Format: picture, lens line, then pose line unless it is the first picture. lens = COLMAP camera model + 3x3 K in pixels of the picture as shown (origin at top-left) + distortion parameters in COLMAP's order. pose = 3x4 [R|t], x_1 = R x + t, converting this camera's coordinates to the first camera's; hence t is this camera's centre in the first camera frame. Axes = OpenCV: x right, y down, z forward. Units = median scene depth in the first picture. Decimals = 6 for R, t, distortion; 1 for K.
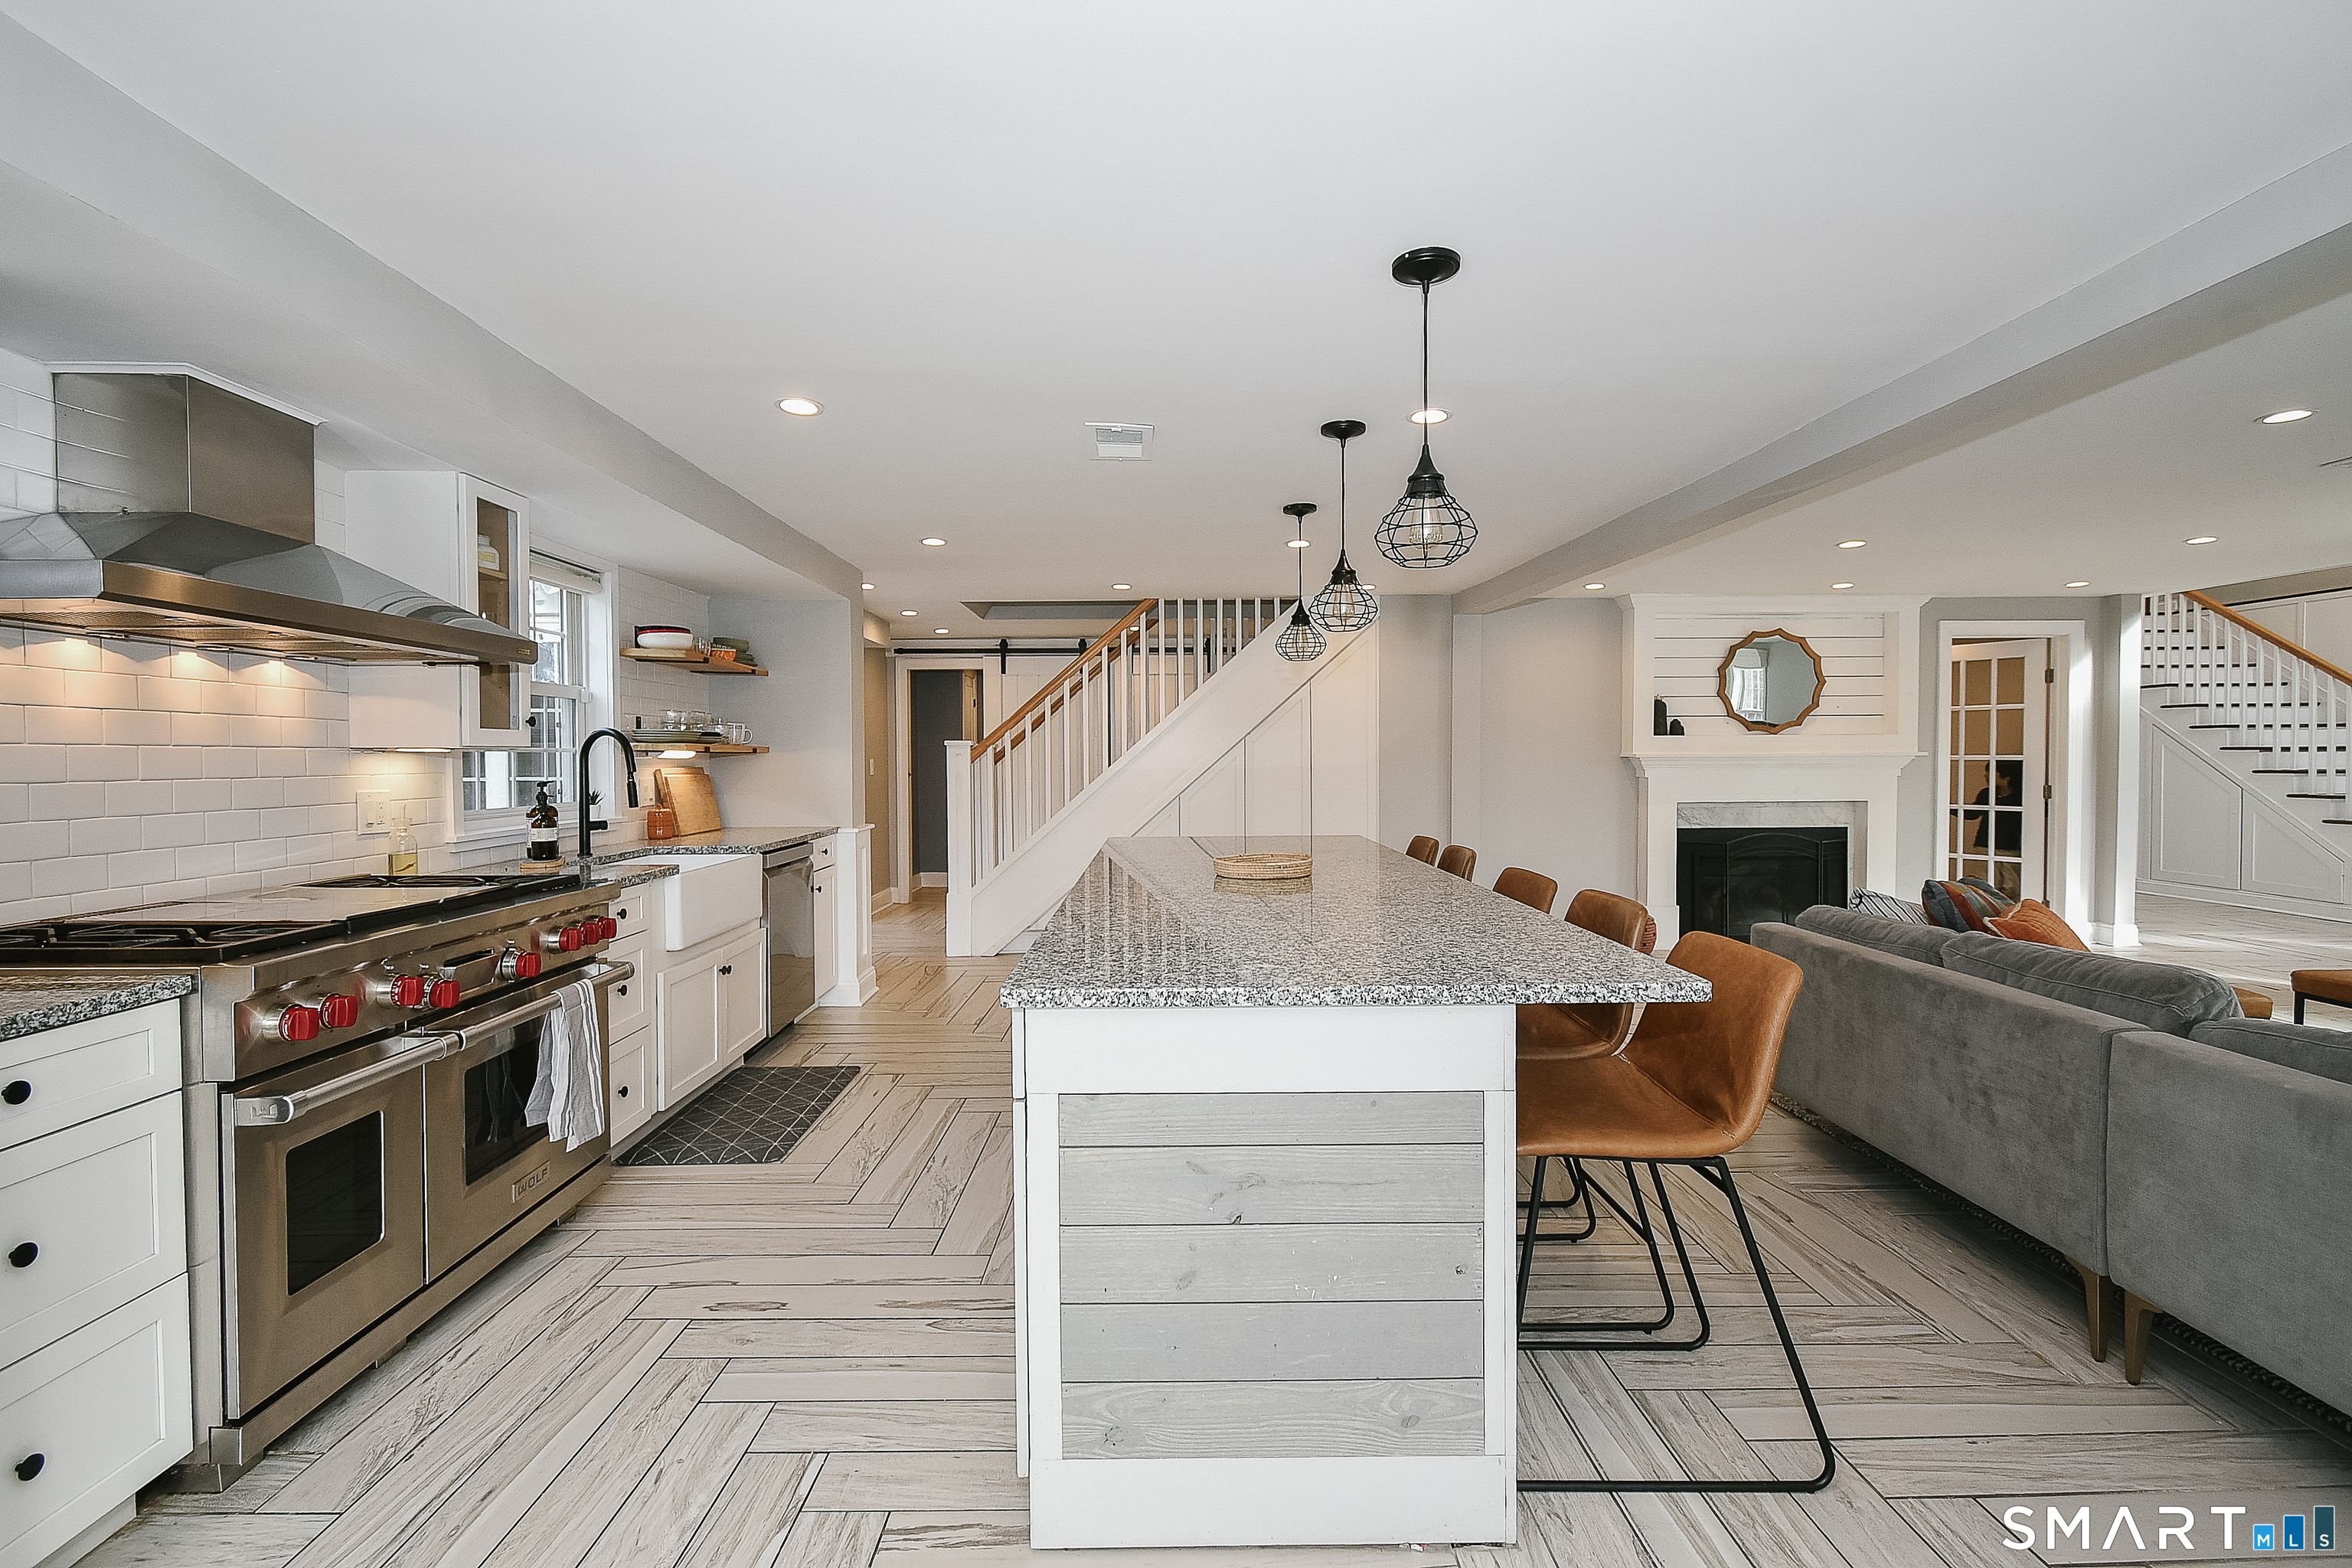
lens RADIAL K [[1054.2, 0, 1176.0], [0, 1054.2, 784.0], [0, 0, 1]] dist [0.000800, -0.001500]
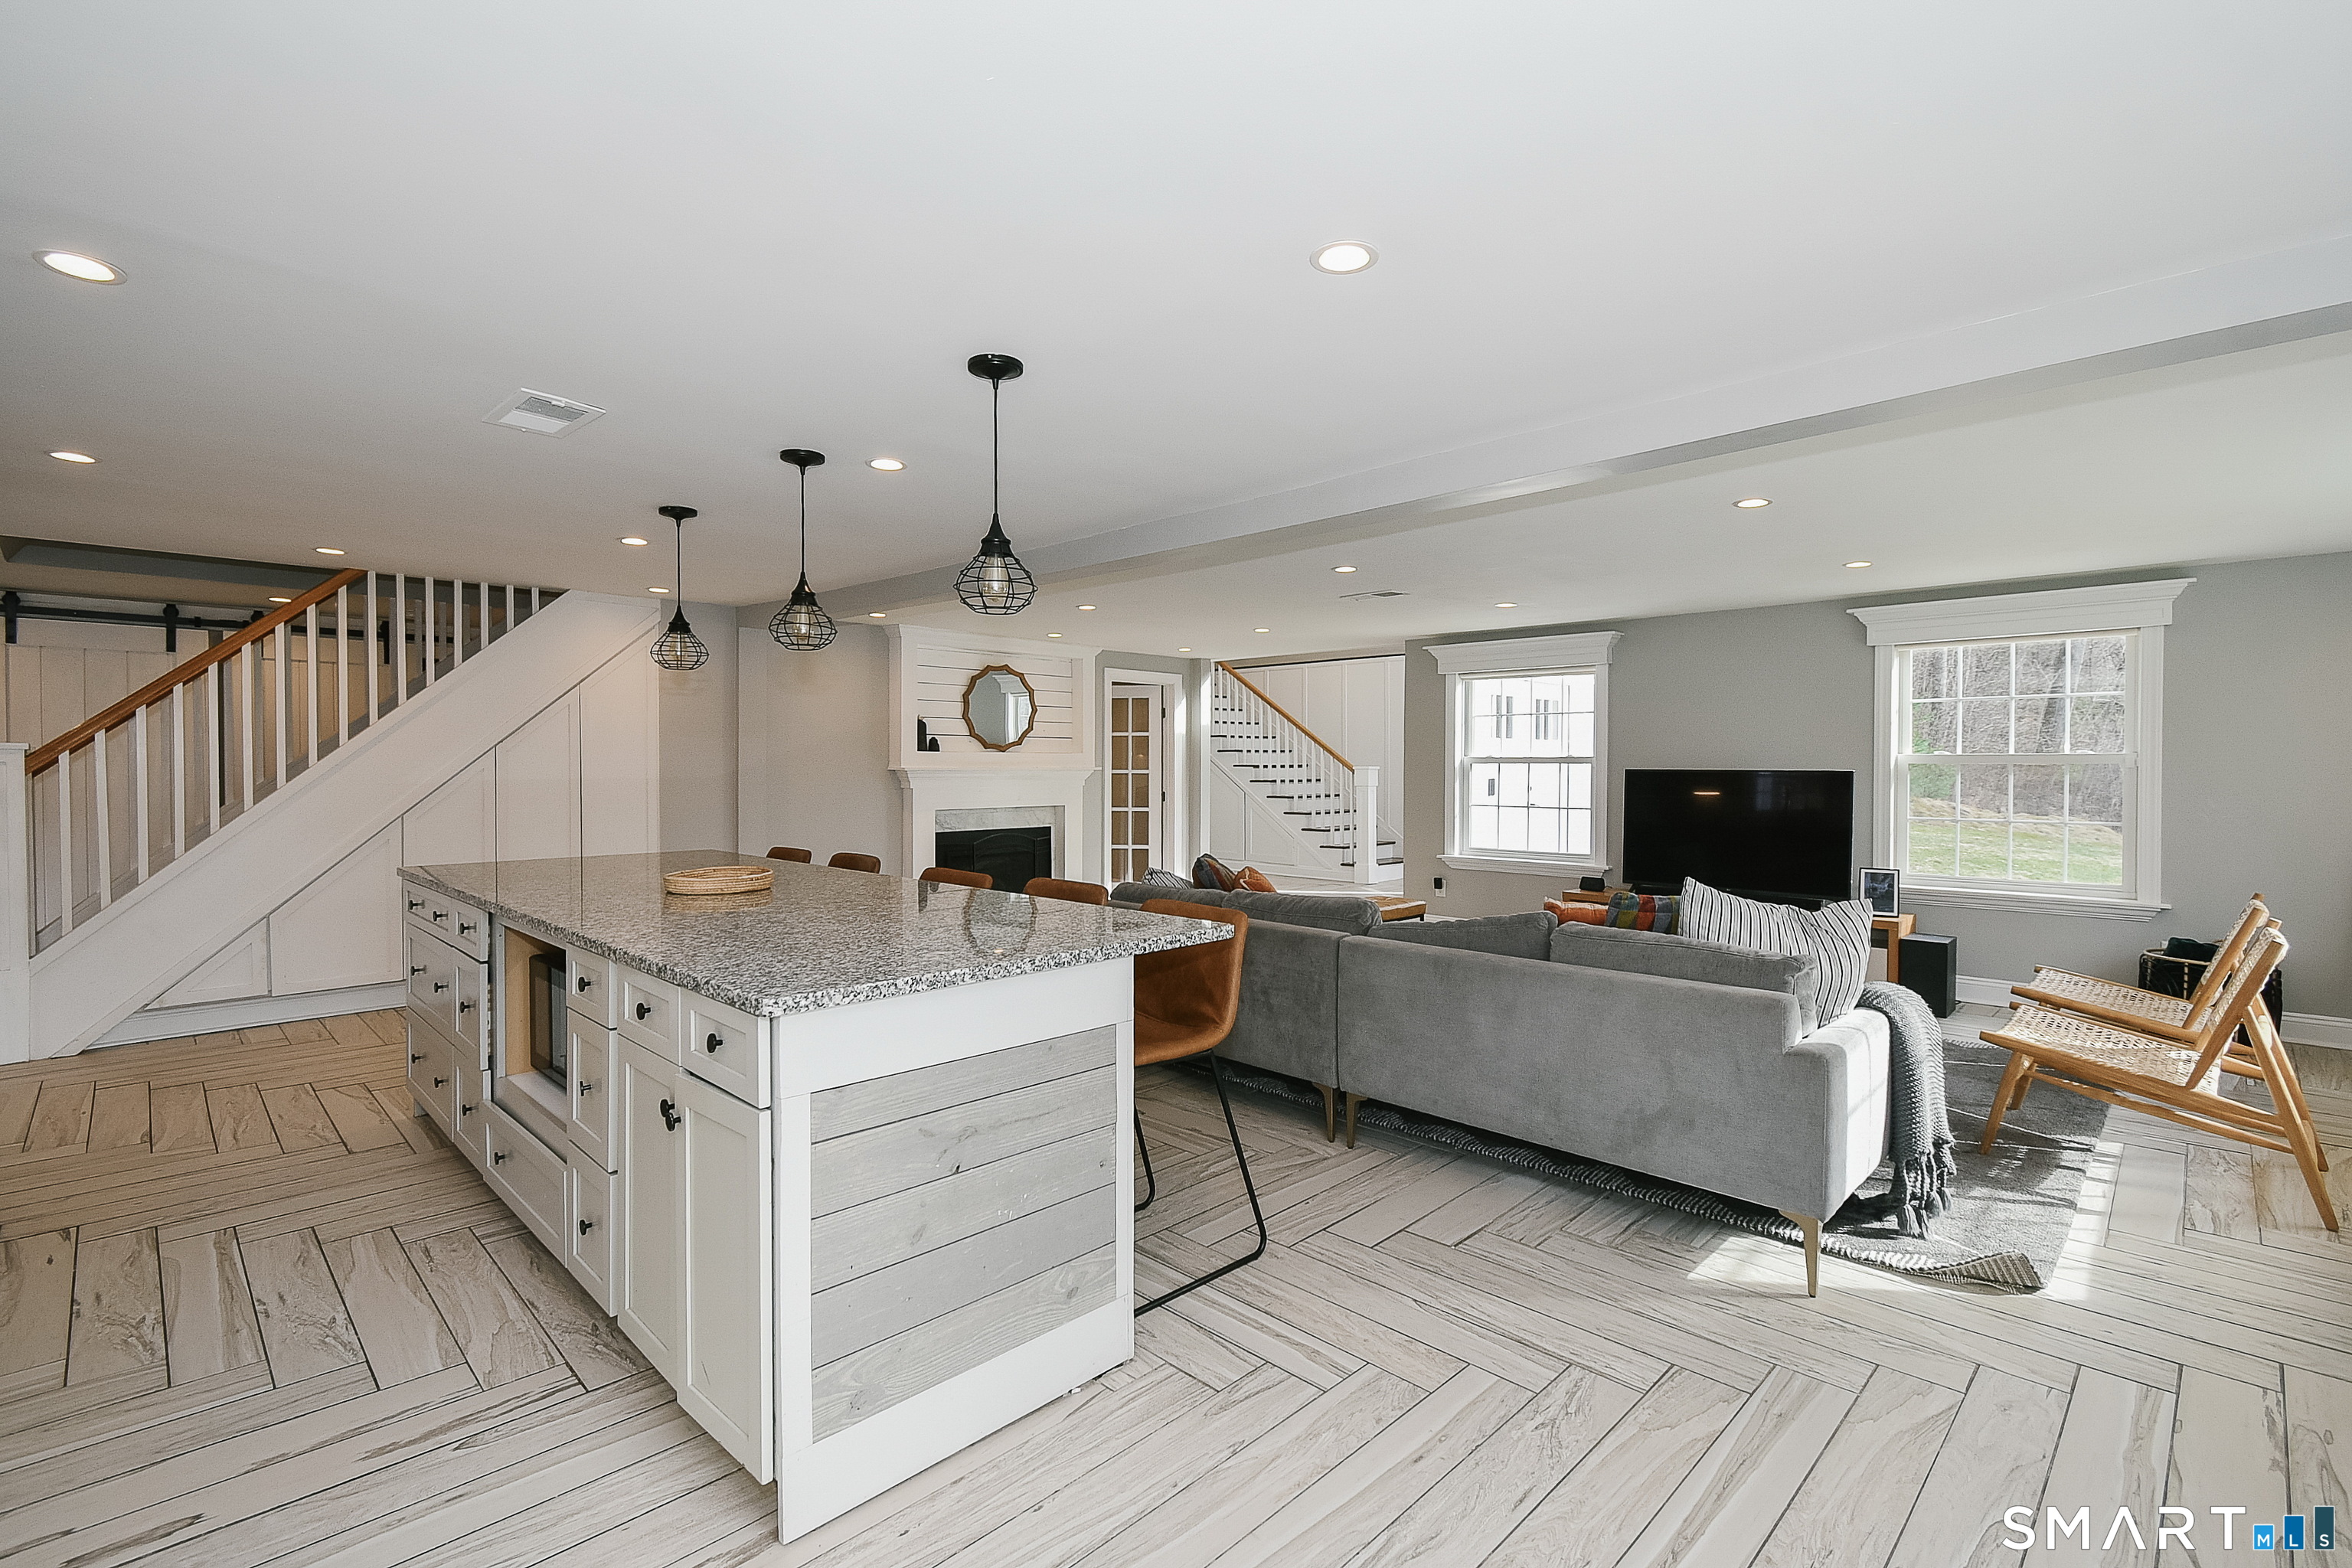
lens RADIAL K [[1059.0, 0, 1176.0], [0, 1059.0, 784.0], [0, 0, 1]] dist [-0.001621, -0.000019]
pose [[0.710308, -0.005413, 0.703870, -0.407878], [0.013450, 0.999892, -0.005883, -0.001358], [-0.703762, 0.013645, 0.710304, -0.004335]]
